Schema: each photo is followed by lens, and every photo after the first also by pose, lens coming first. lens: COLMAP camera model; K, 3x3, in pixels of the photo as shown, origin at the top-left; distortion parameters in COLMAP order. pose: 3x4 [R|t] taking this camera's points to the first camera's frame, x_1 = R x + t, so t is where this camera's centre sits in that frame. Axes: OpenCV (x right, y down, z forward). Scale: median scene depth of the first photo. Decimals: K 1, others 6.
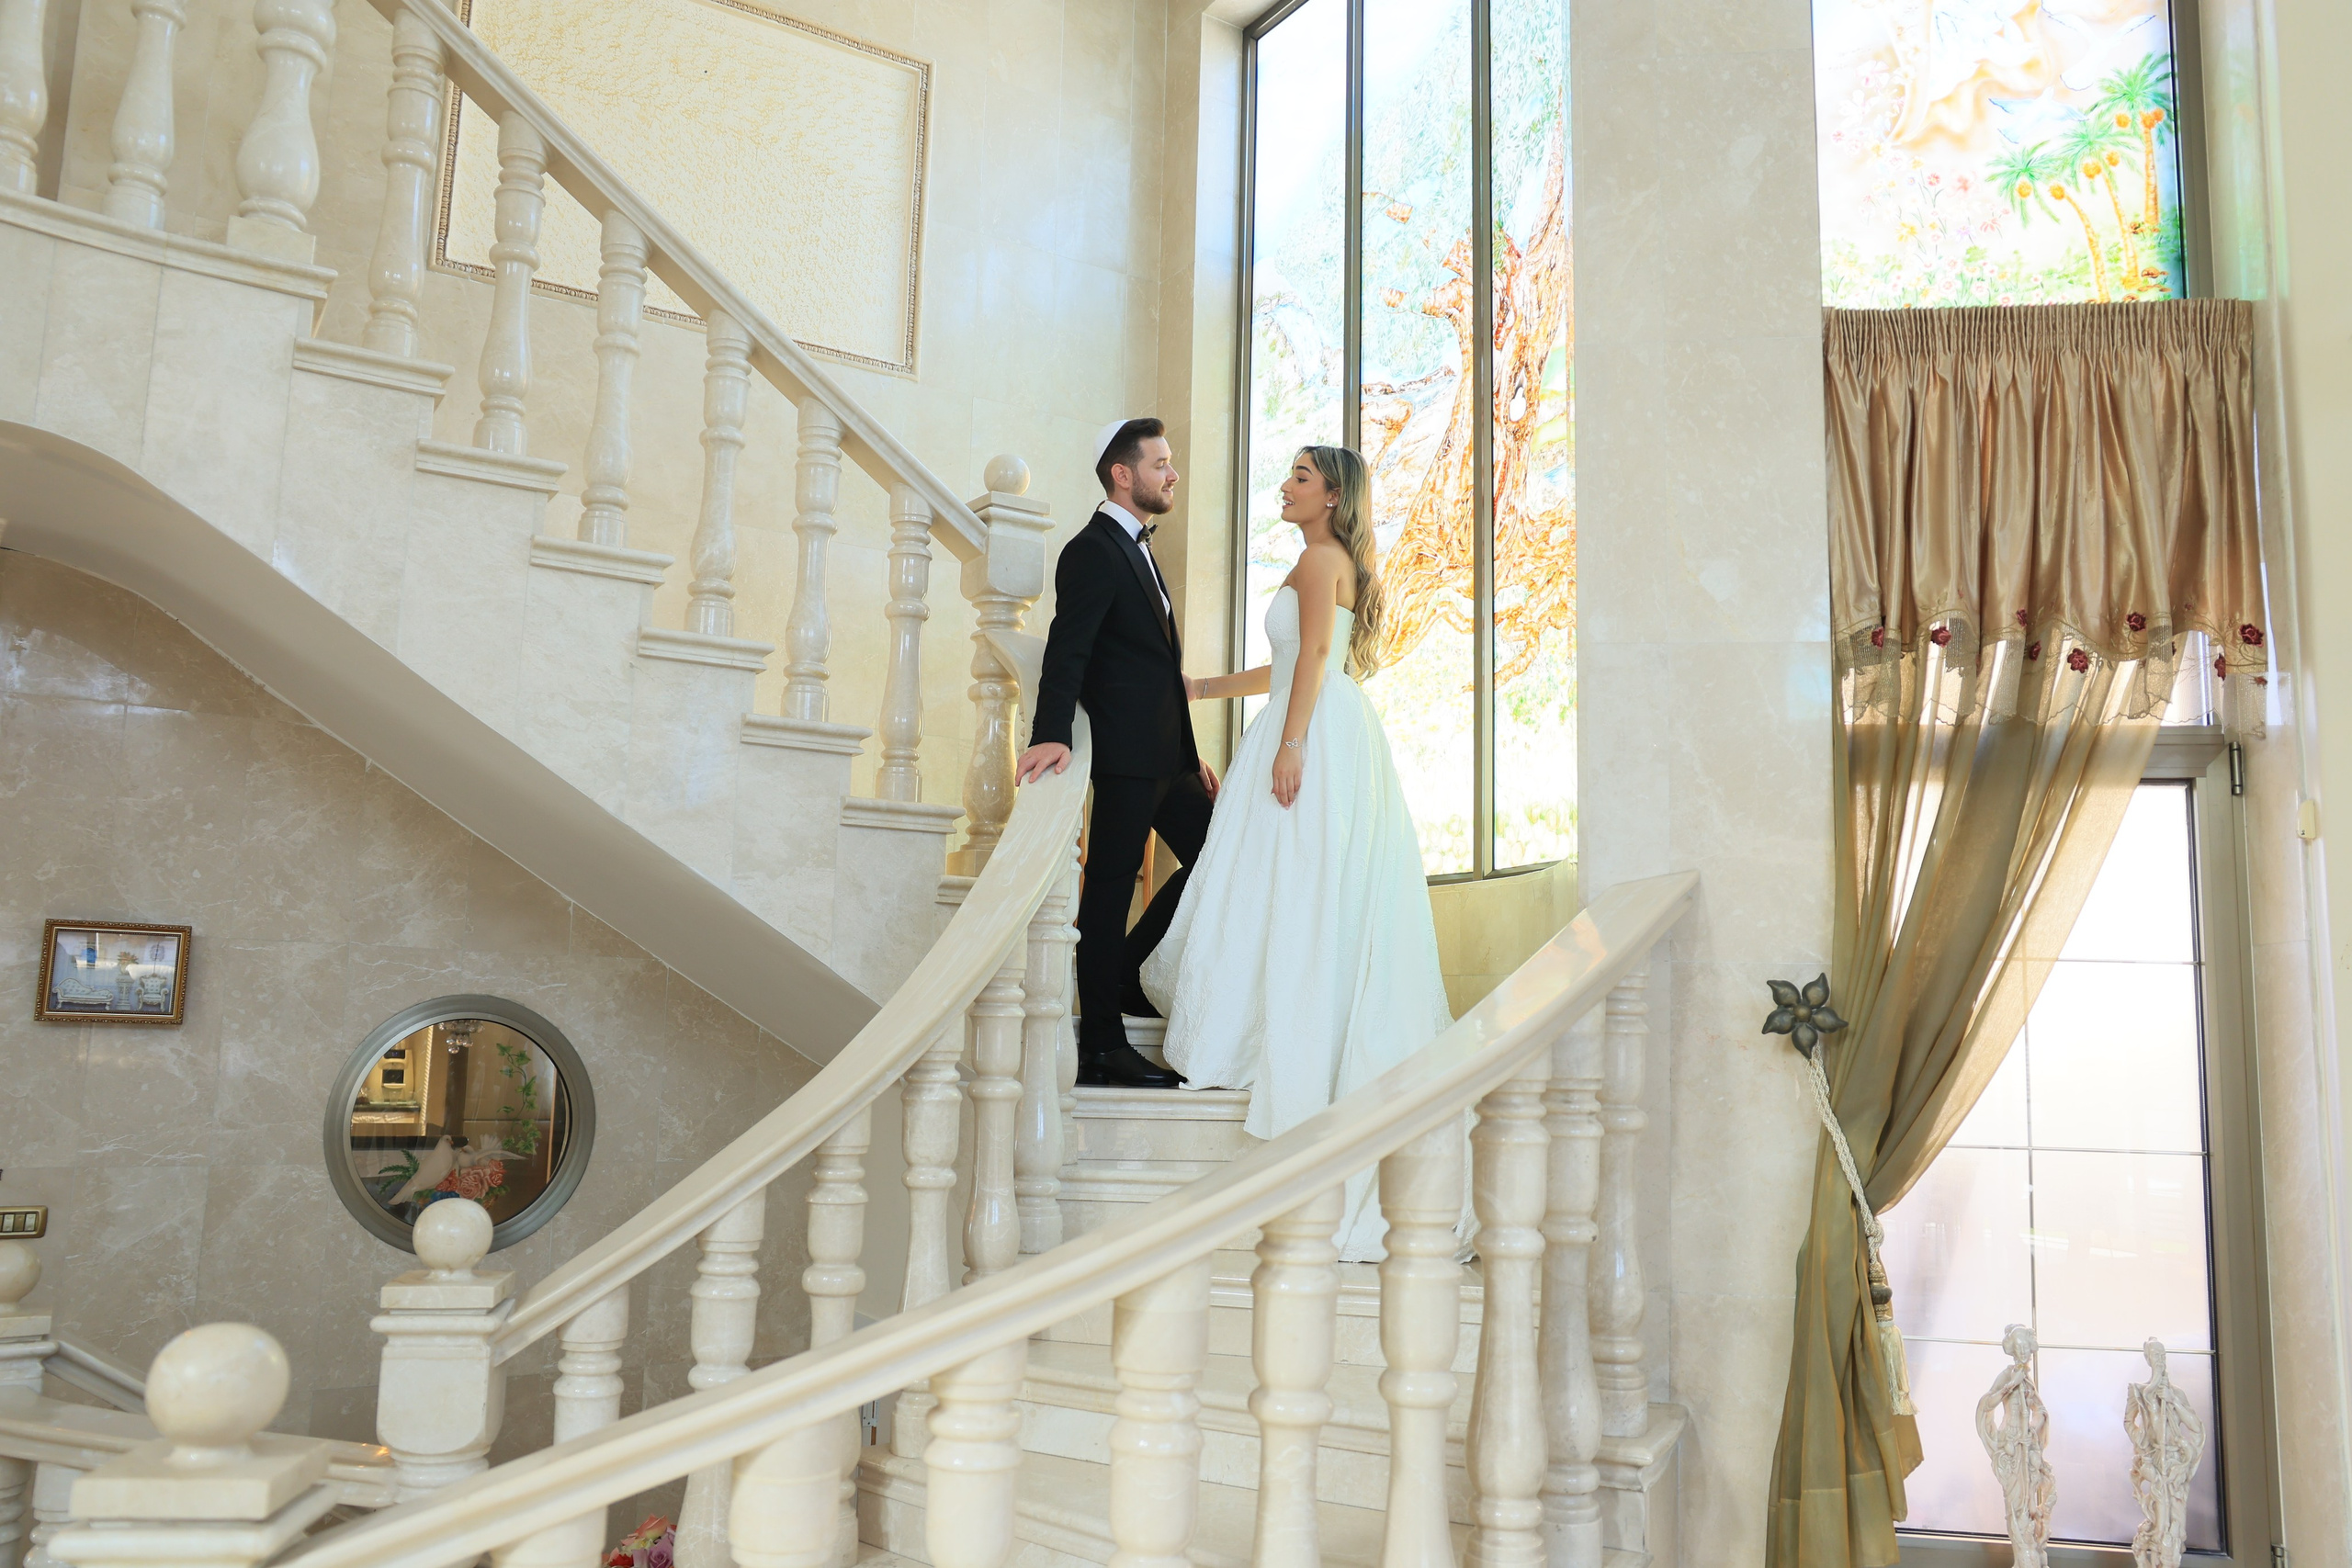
lens RADIAL K [[1765.2, 0, 1171.3], [0, 1765.2, 775.1], [0, 0, 1]] dist [-0.112395, 0.120108]
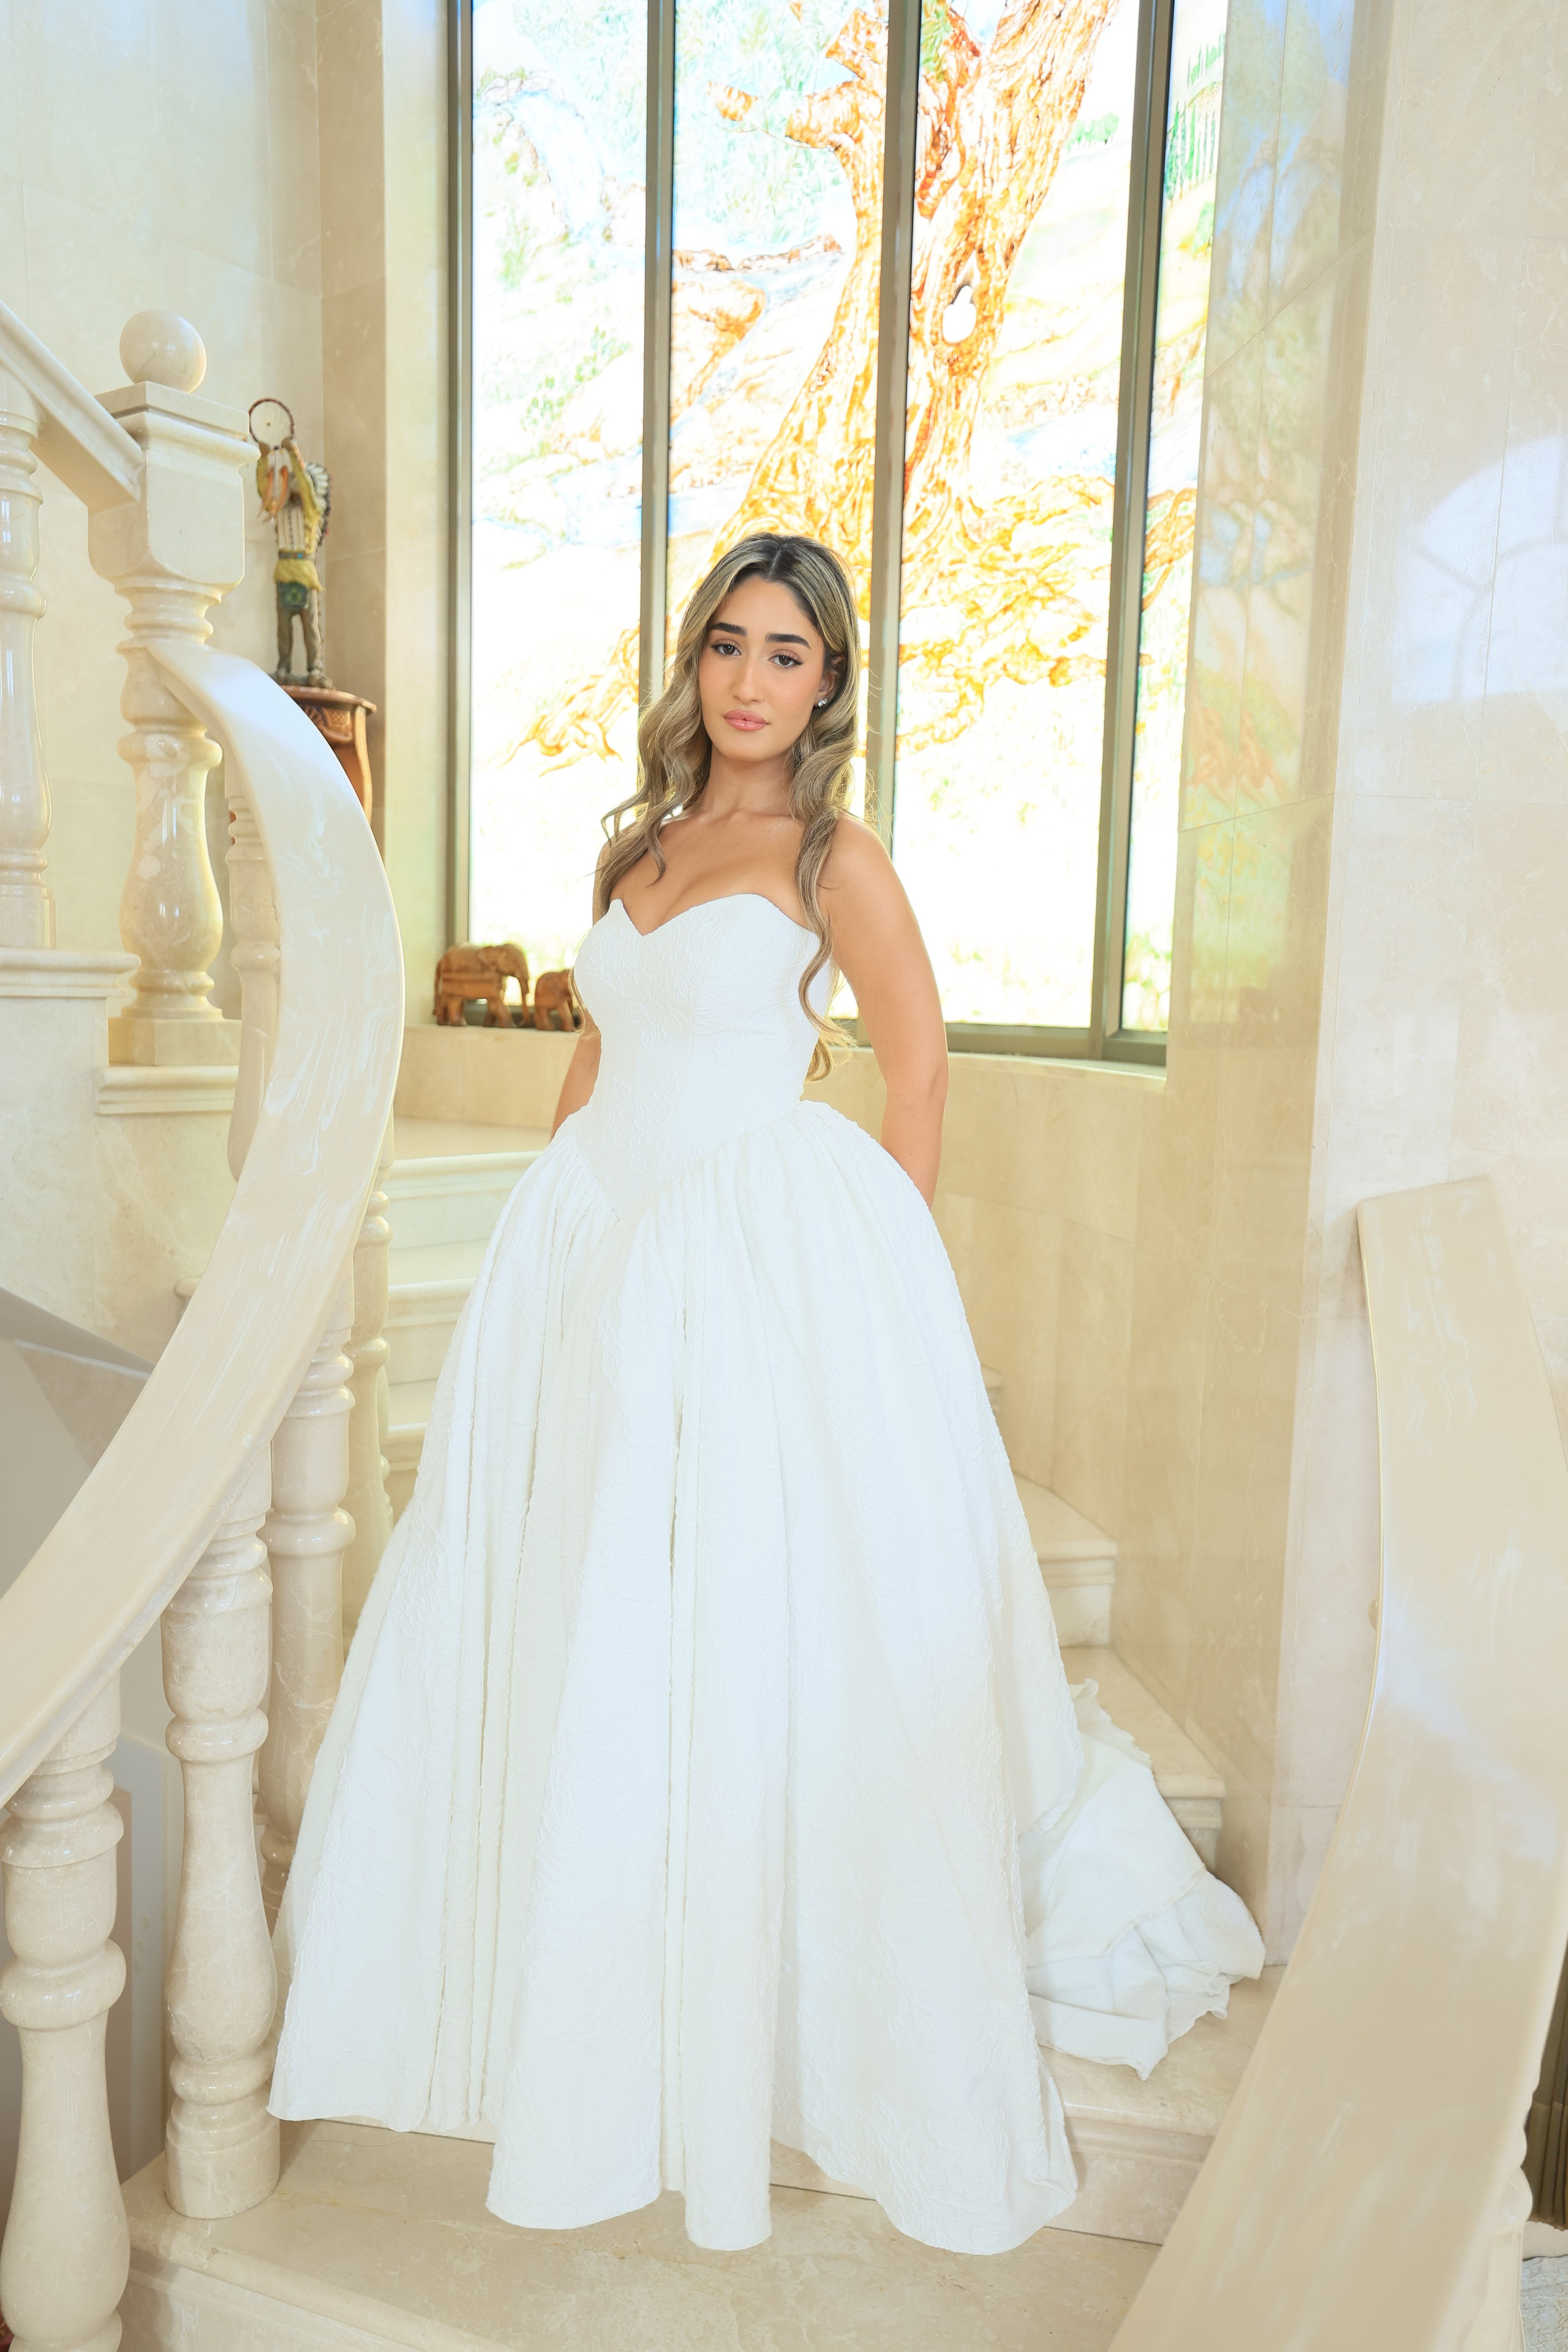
lens RADIAL K [[1827.1, 0, 776.3], [0, 1827.1, 1206.8], [0, 0, 1]] dist [0.003766, 0.058715]
pose [[0.948610, -0.039441, 0.313979, -0.101429], [-0.043545, 0.966494, 0.252970, -0.060835], [-0.313436, -0.253642, 0.915109, 0.313456]]
